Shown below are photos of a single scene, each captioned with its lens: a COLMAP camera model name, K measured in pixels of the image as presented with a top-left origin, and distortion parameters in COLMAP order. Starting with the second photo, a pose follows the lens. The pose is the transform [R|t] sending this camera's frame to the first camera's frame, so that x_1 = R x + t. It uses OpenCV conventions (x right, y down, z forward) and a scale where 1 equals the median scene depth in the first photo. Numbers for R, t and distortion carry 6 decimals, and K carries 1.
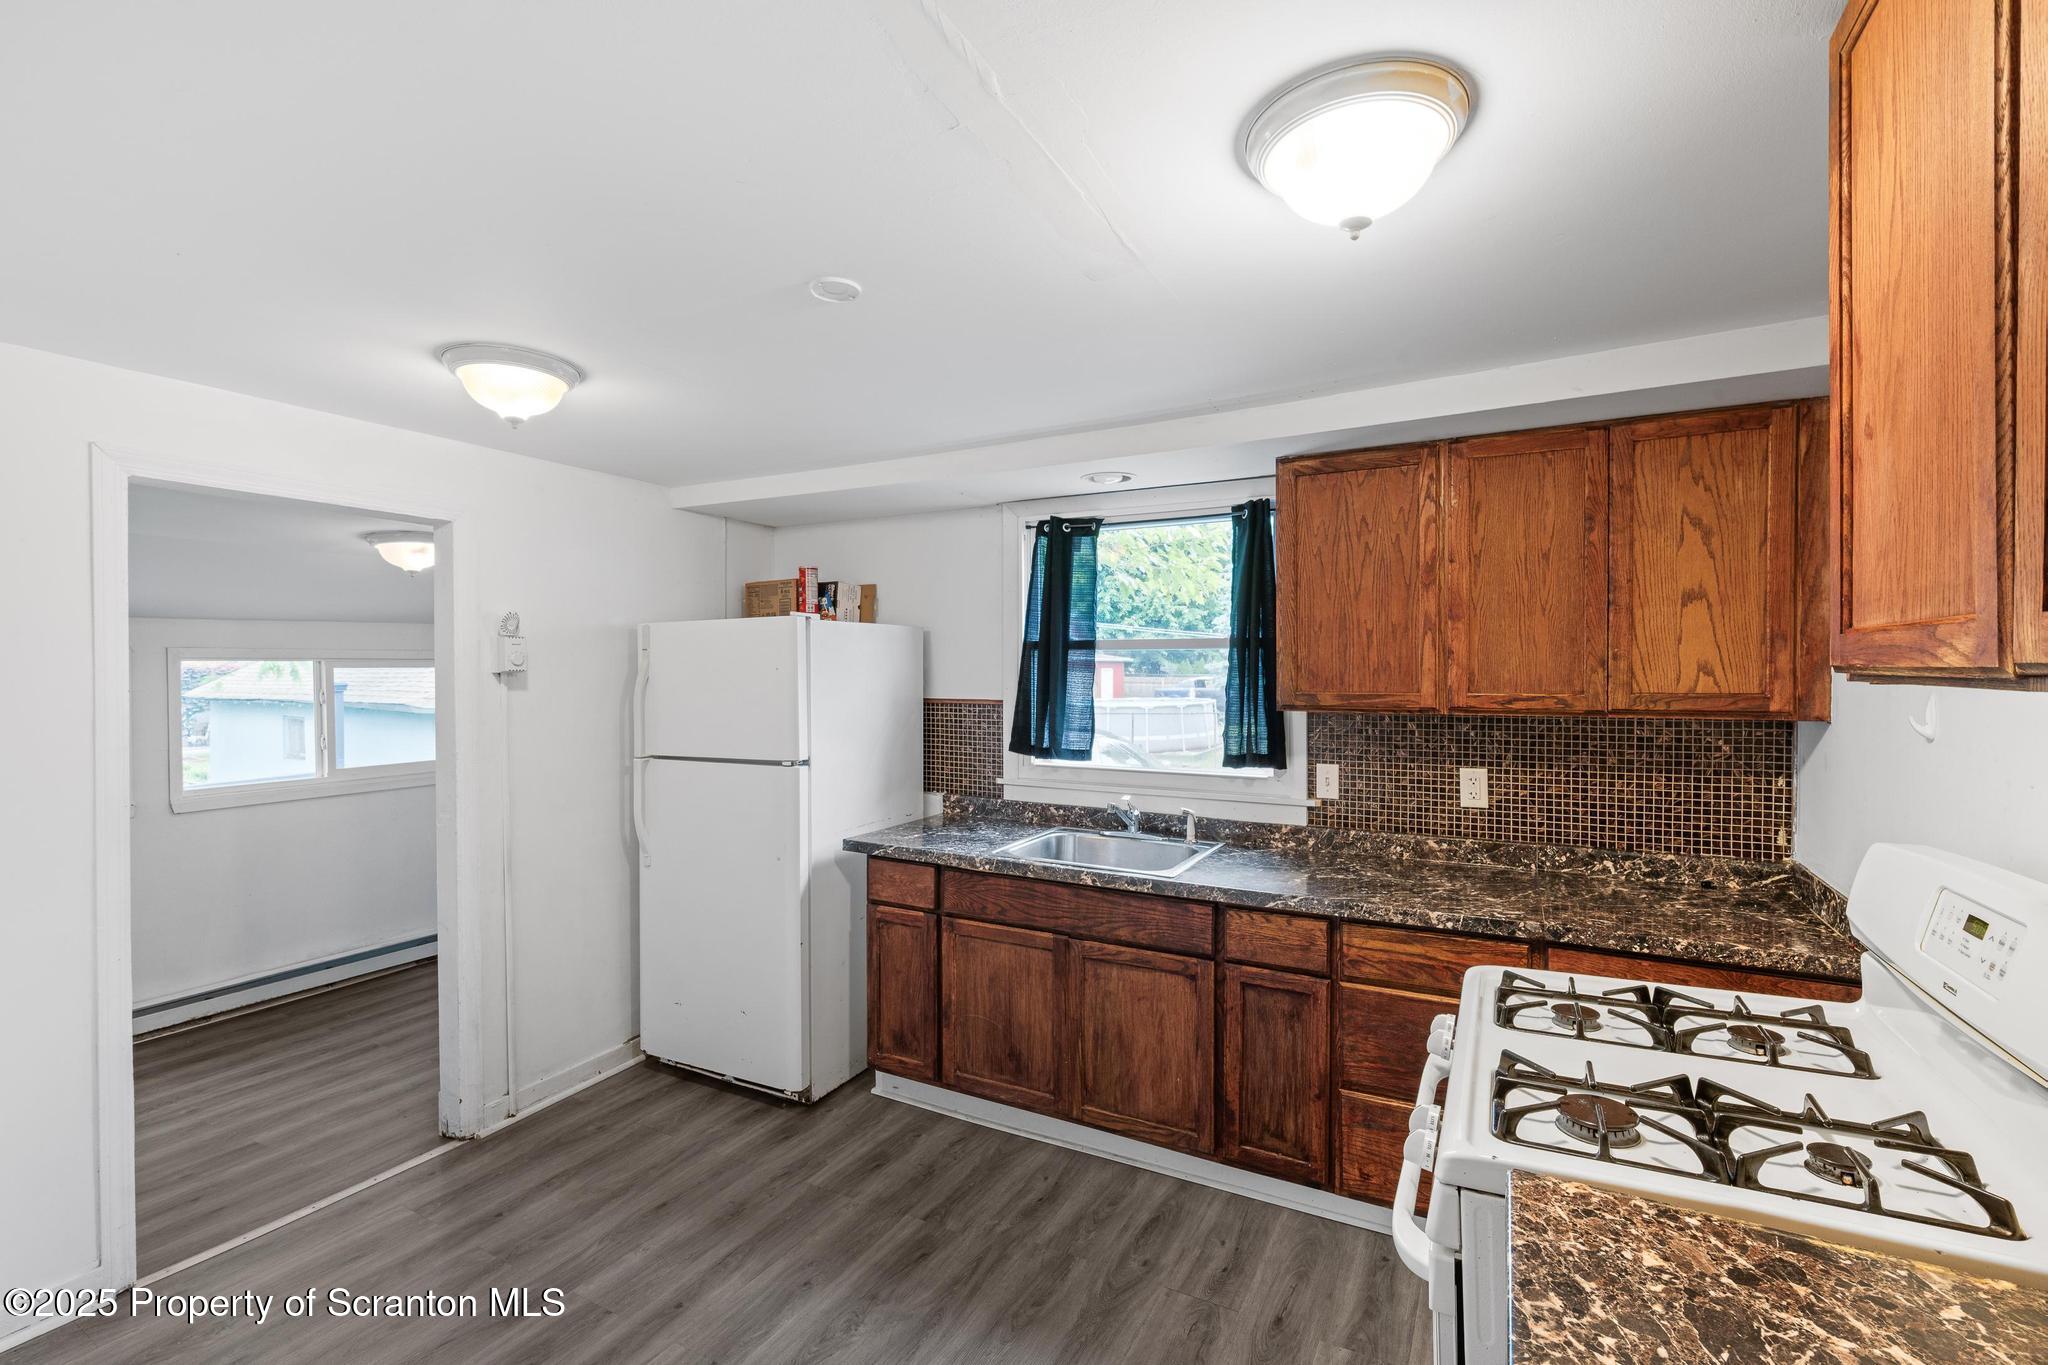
lens RADIAL K [[906.4, 0, 1017.4], [0, 906.4, 671.2], [0, 0, 1]] dist [0.000651, -0.000023]
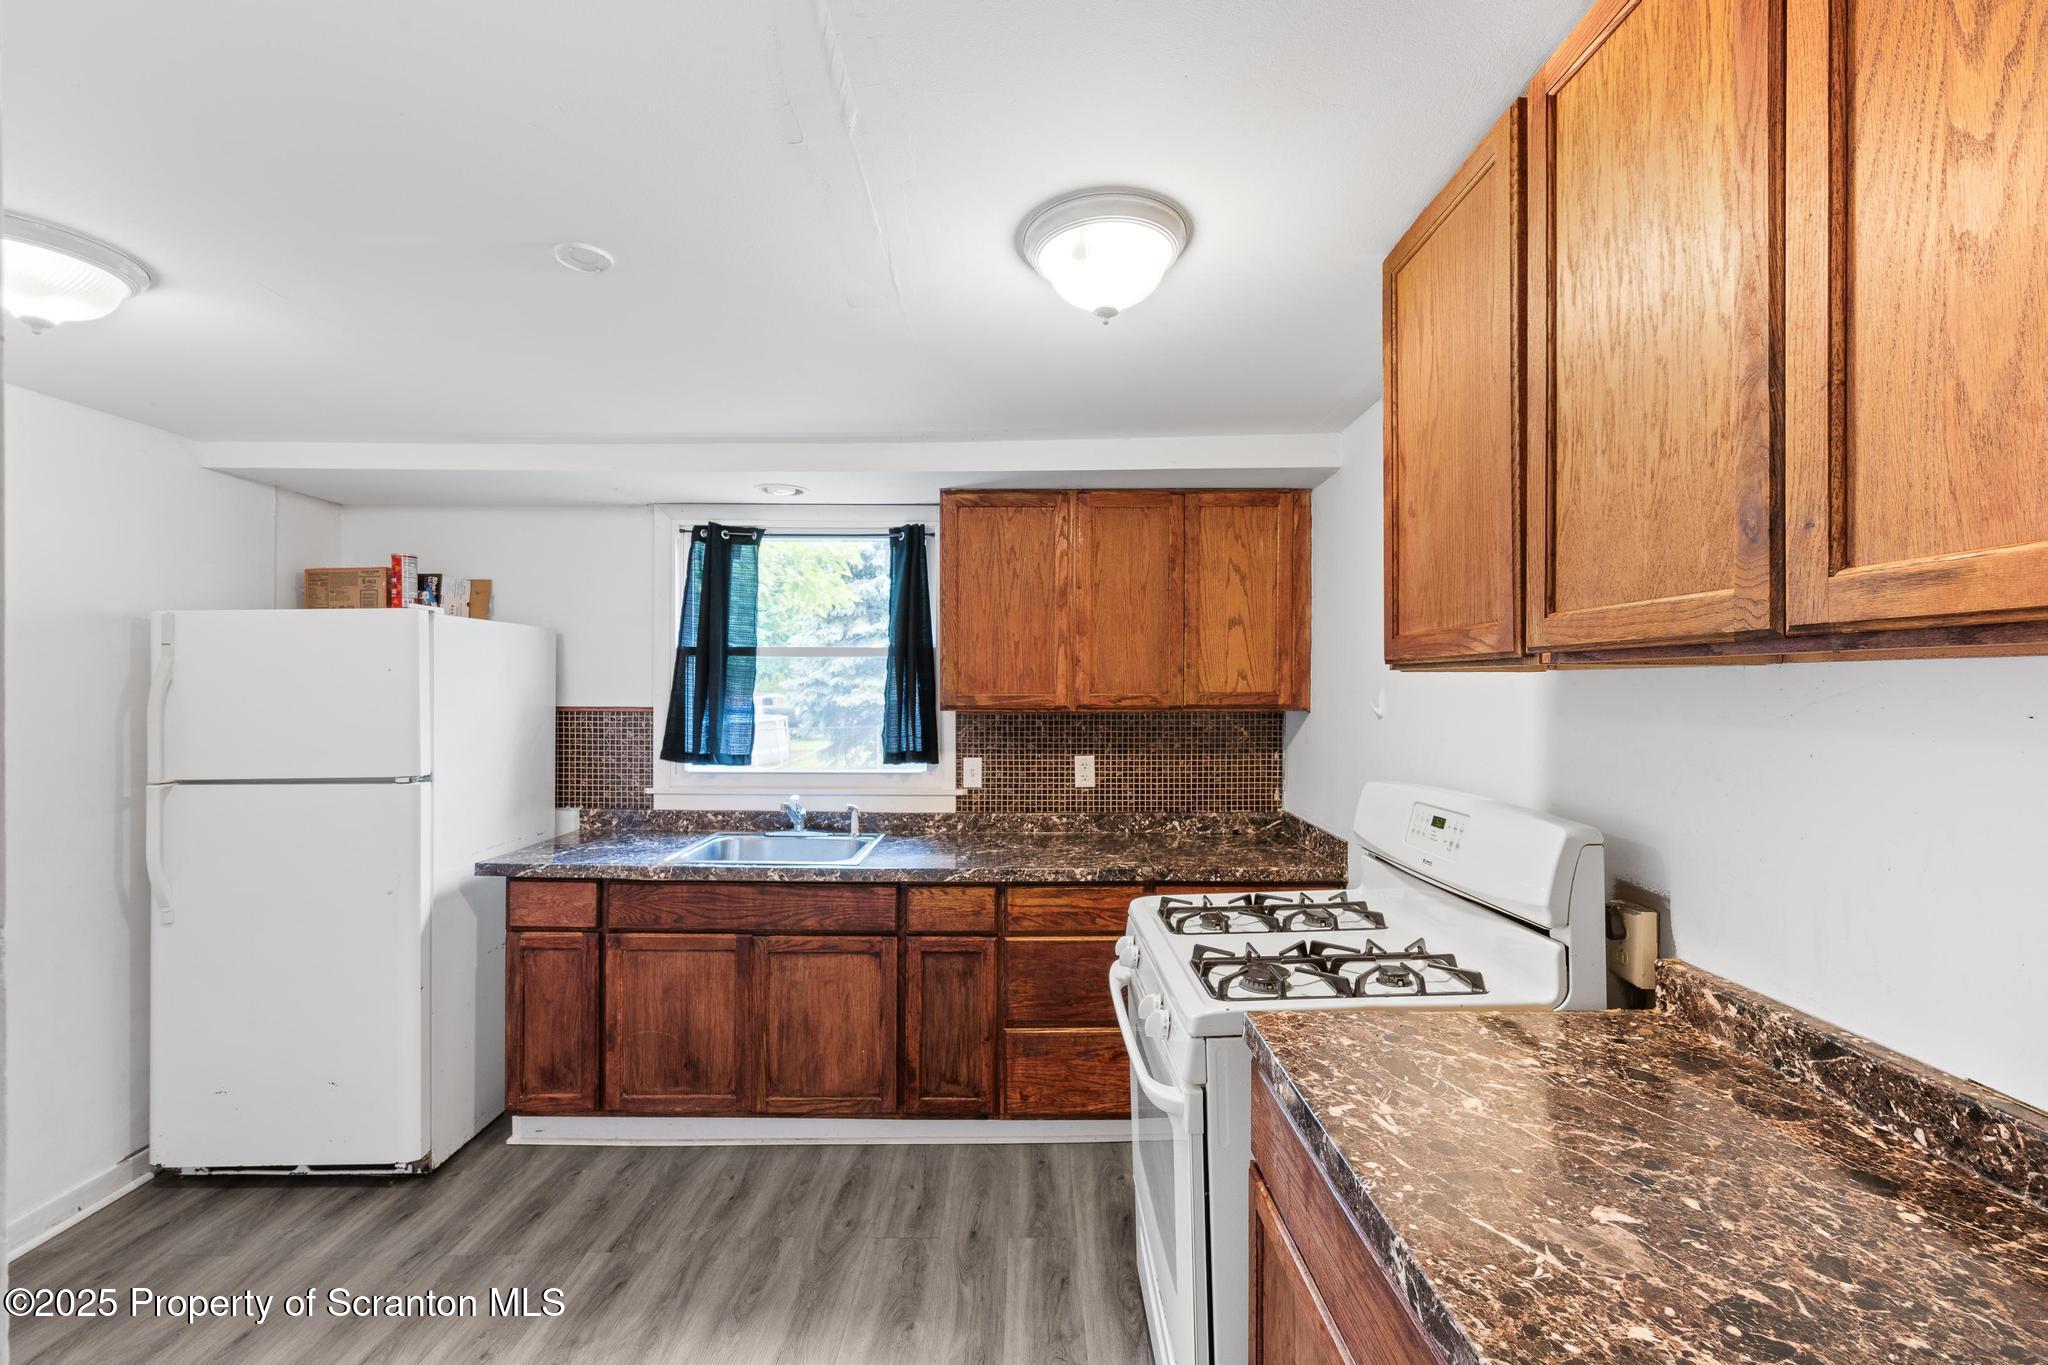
lens RADIAL K [[870.0, 0, 1024.0], [0, 870.0, 682.5], [0, 0, 1]] dist [0.001550, -0.000412]
pose [[0.876699, 0.005158, 0.481013, -0.148196], [-0.000232, 0.999947, -0.010299, 0.019453], [-0.481040, 0.008917, 0.876653, -0.007333]]
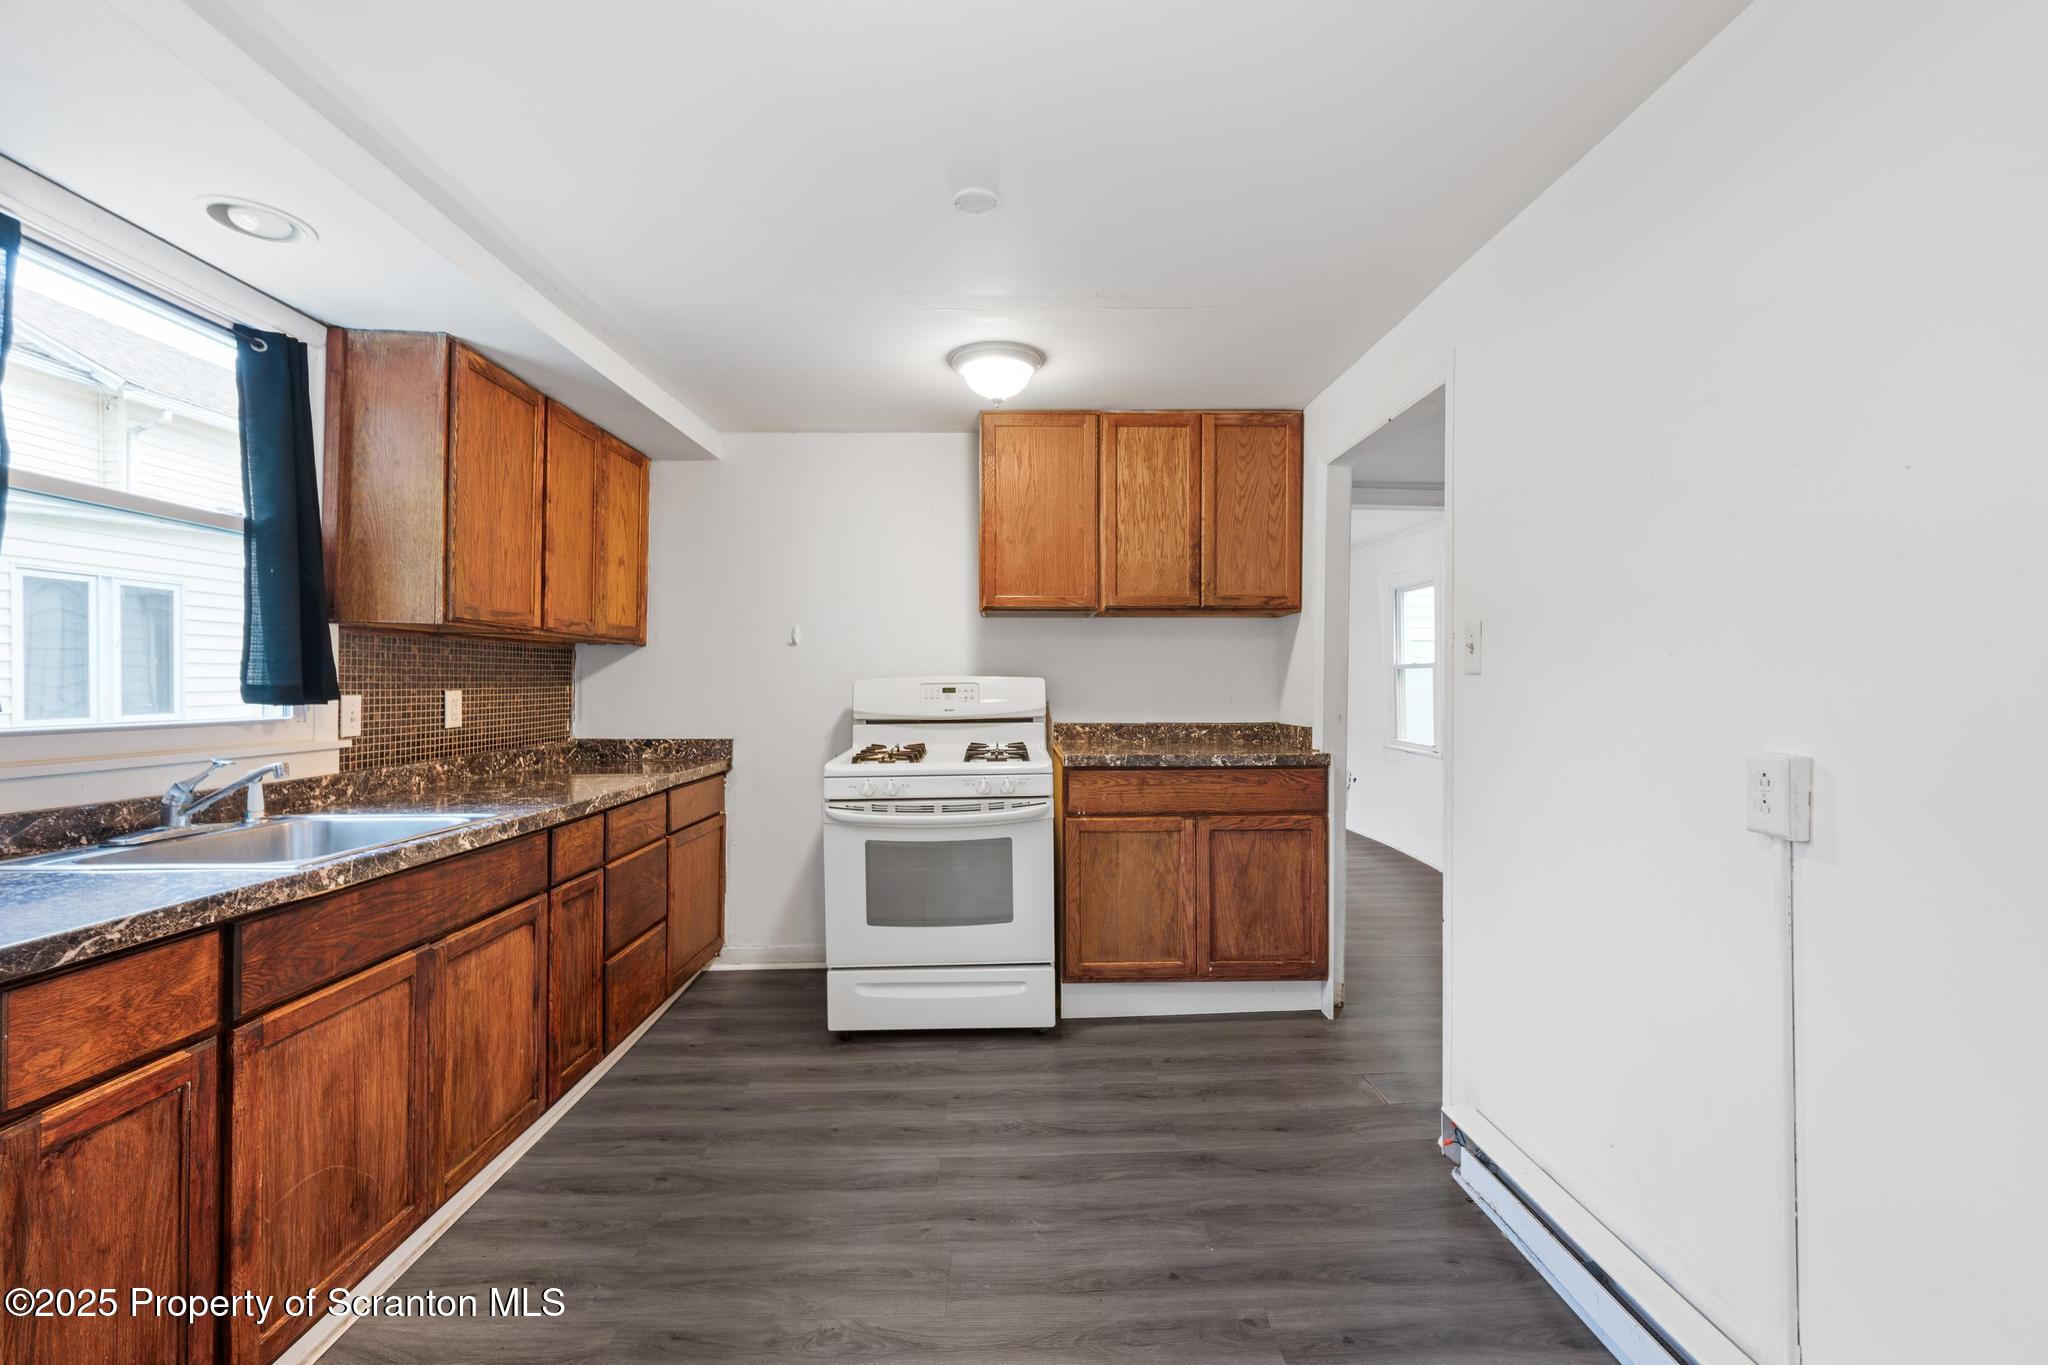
lens RADIAL K [[822.1, 0, 1073.3], [0, 822.1, 680.8], [0, 0, 1]] dist [0.000622, 0.000043]
pose [[-0.528739, 0.003561, 0.848777, -0.708159], [0.010046, 0.999947, 0.002062, 0.103650], [-0.848725, 0.009617, -0.528747, 0.916418]]
